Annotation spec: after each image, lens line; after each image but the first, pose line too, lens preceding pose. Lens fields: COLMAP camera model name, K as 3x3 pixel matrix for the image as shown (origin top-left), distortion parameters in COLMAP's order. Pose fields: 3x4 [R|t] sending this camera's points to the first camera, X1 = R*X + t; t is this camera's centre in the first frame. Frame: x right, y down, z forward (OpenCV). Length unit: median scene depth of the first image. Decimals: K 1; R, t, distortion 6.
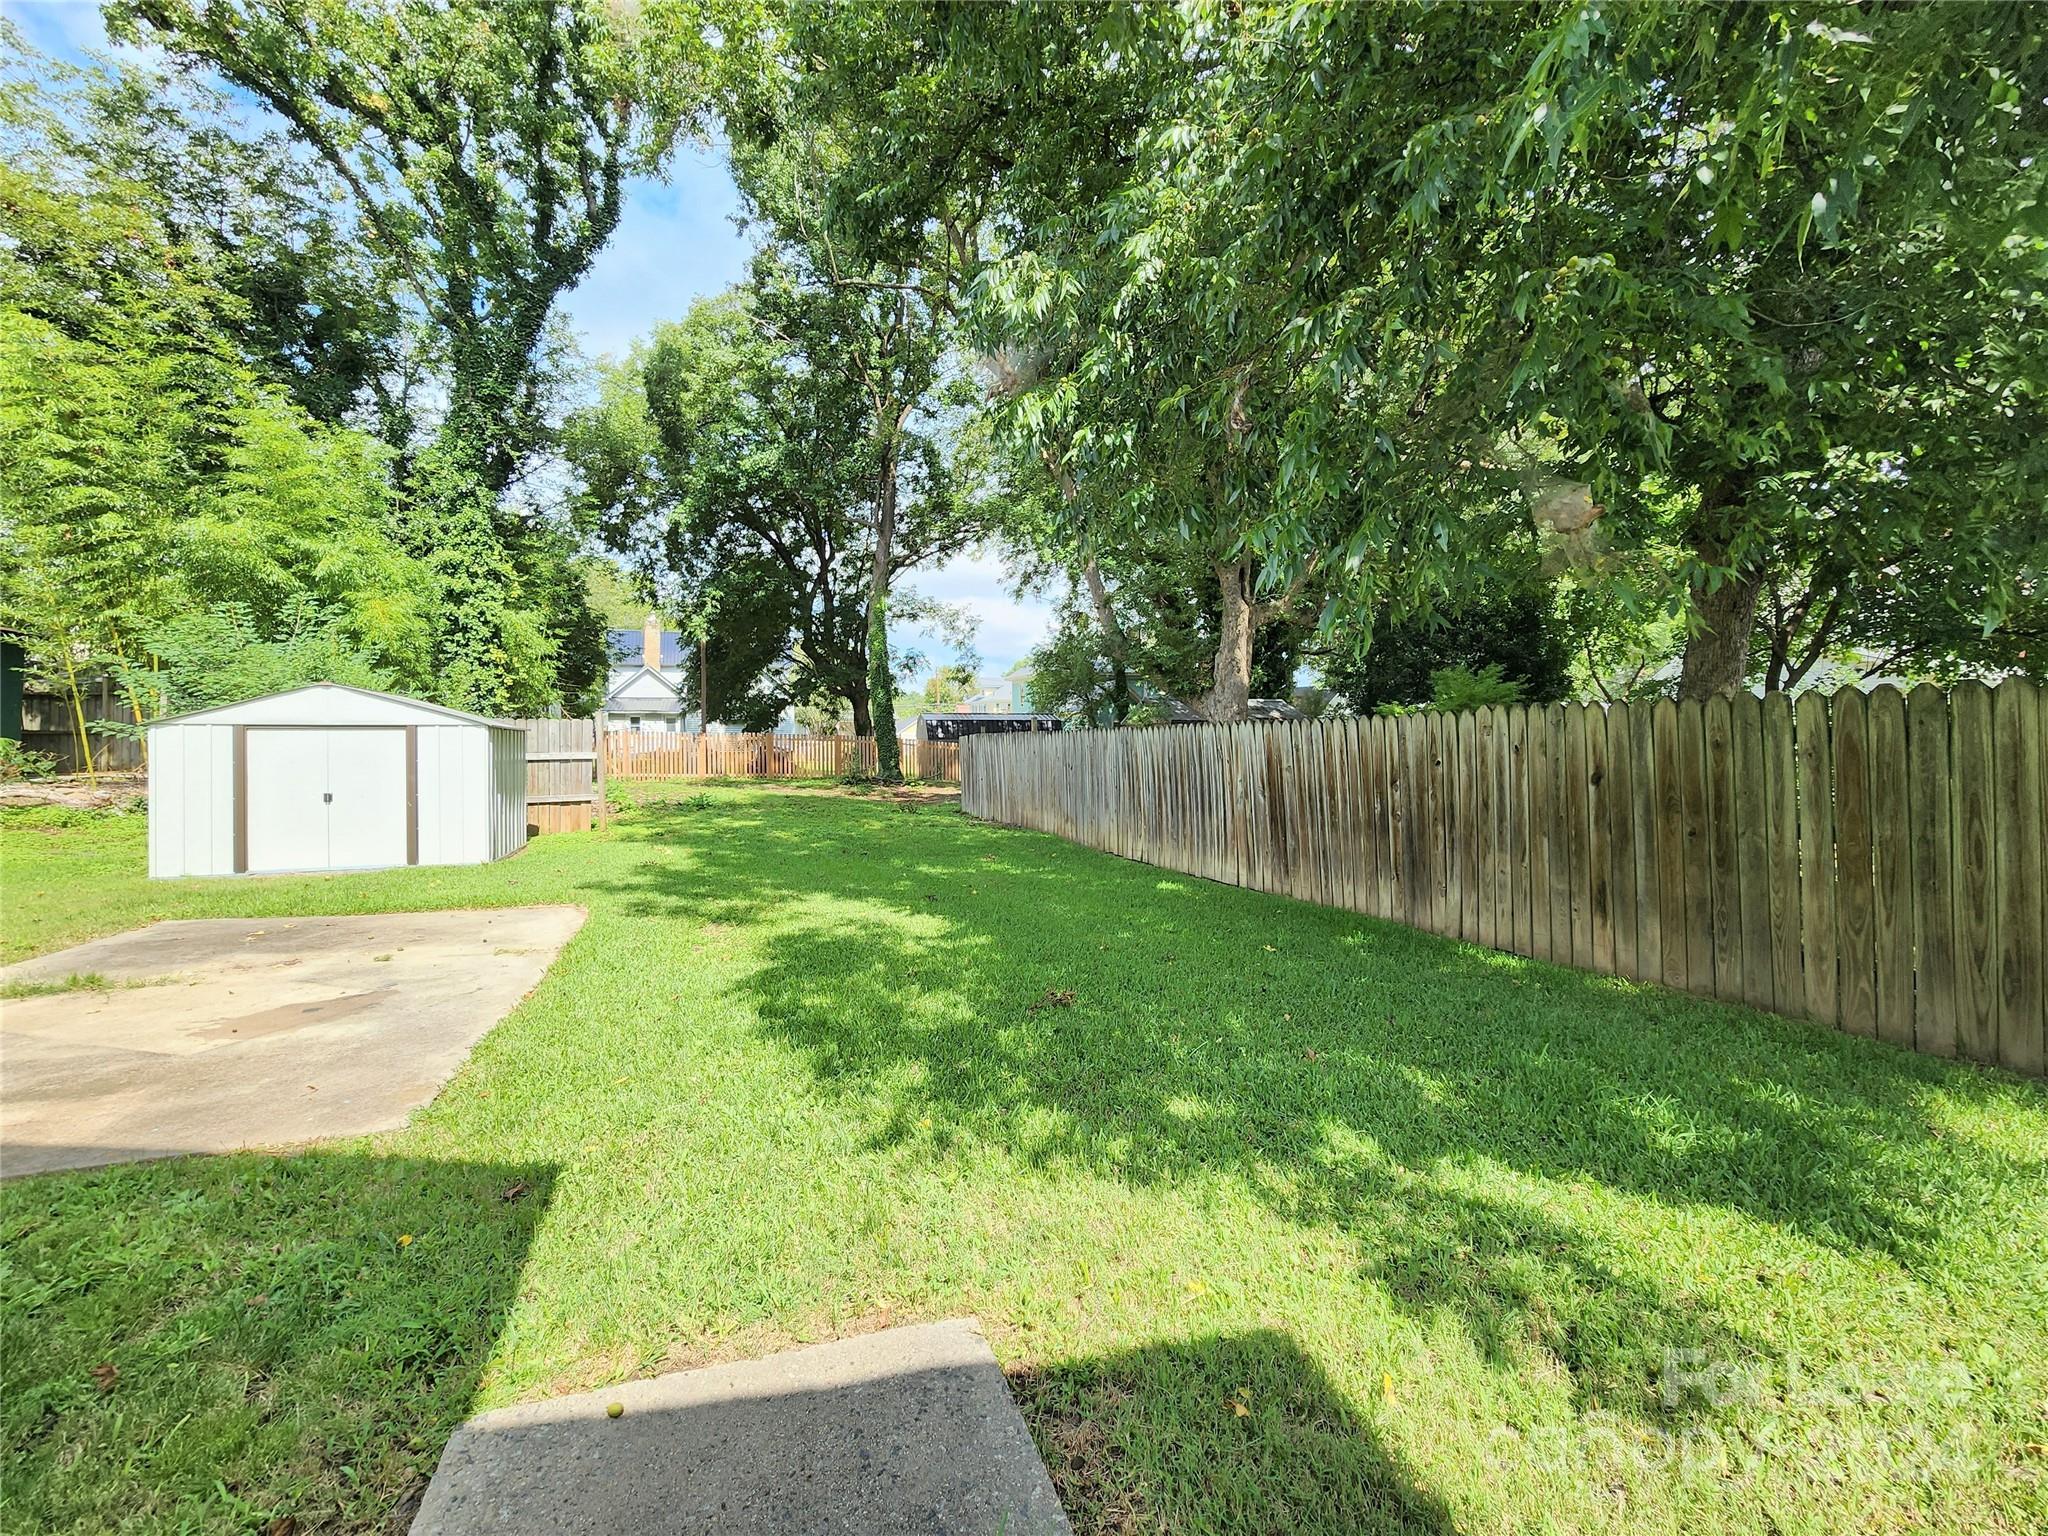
lens RADIAL K [[840.4, 0, 1019.8], [0, 840.4, 758.2], [0, 0, 1]] dist [-0.000048, -0.000138]
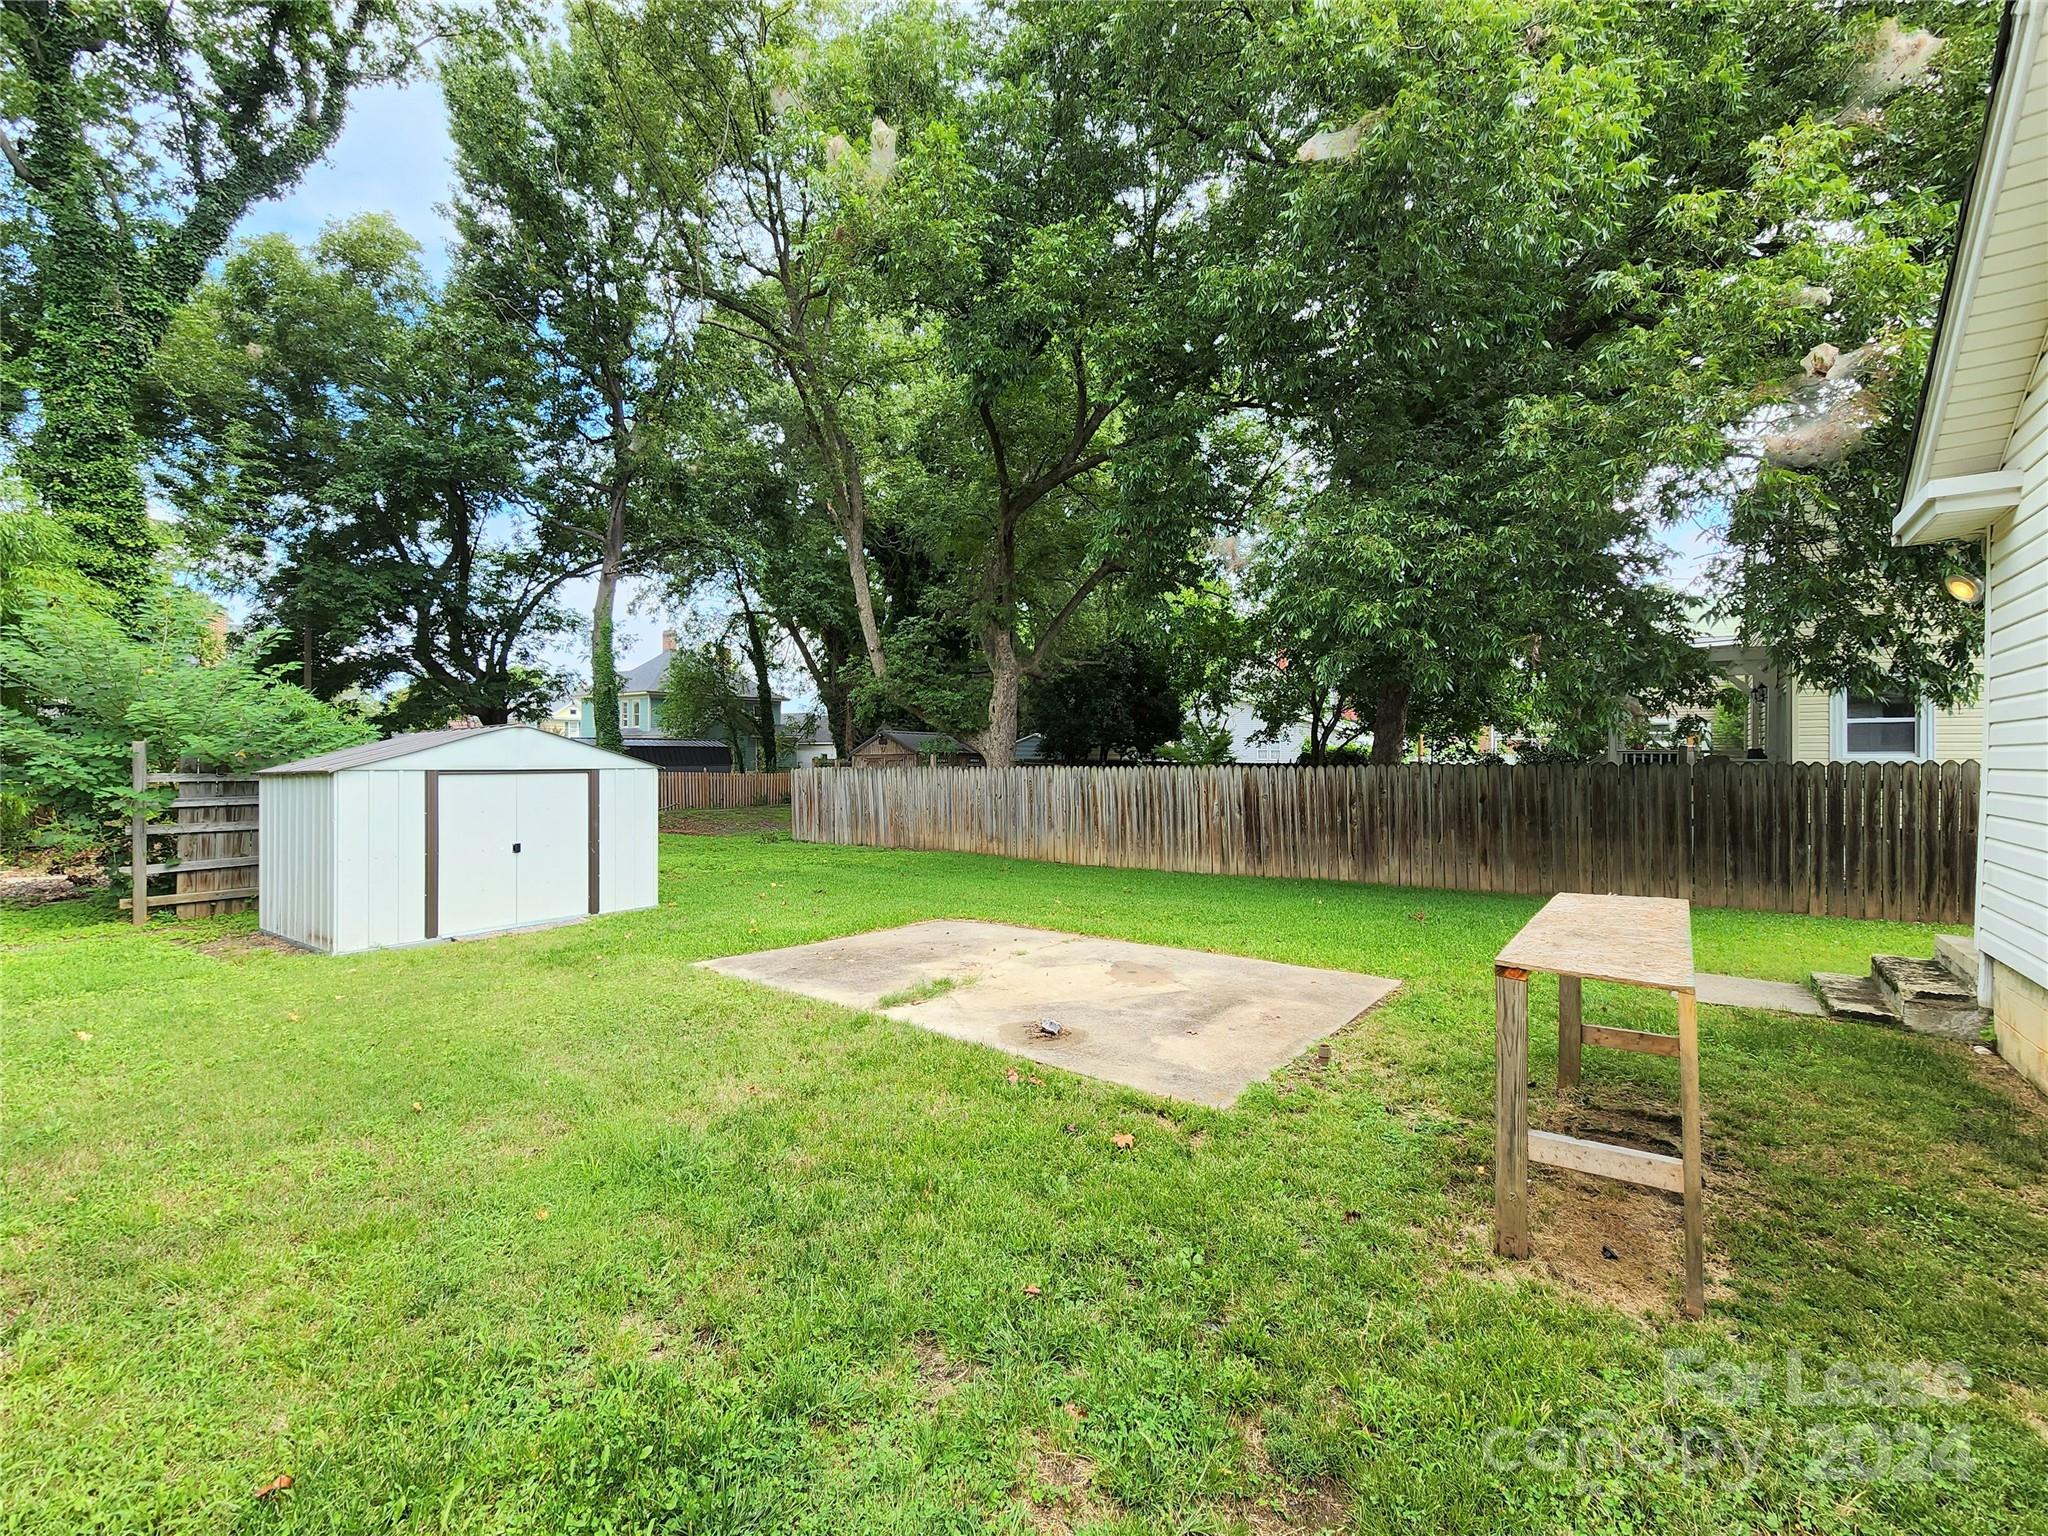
lens RADIAL K [[840.4, 0, 1019.8], [0, 840.4, 758.2], [0, 0, 1]] dist [-0.000048, -0.000138]
pose [[0.835495, 0.004839, 0.549477, -0.872356], [0.009303, 0.999693, -0.022949, -0.025263], [-0.549420, 0.024285, 0.835194, -0.075223]]
